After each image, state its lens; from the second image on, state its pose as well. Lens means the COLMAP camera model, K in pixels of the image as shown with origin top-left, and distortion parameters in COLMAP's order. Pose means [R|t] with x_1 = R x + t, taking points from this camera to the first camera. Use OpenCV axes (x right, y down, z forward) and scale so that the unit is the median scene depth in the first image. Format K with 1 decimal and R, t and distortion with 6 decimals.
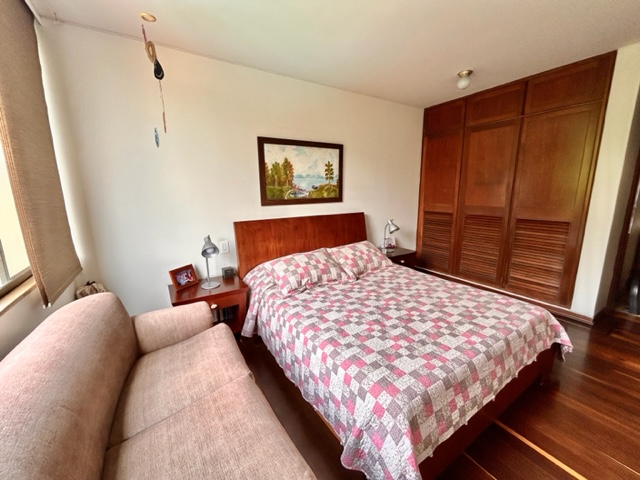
lens RADIAL K [[259.5, 0, 320.2], [0, 259.5, 239.8], [0, 0, 1]] dist [0.001754, -0.000128]
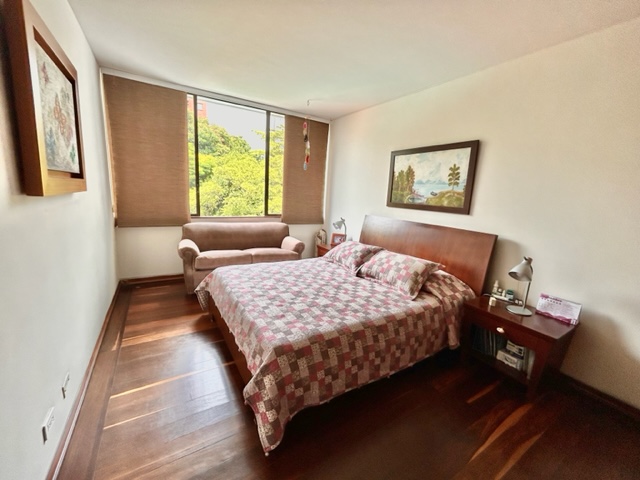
lens RADIAL K [[259.5, 0, 320.4], [0, 259.5, 237.6], [0, 0, 1]] dist [0.001754, -0.000128]
pose [[-0.007556, 0.186842, -0.982361, 0.941712], [-0.250195, 0.950789, 0.182762, -0.124688], [0.968166, 0.247163, 0.039563, 0.624994]]
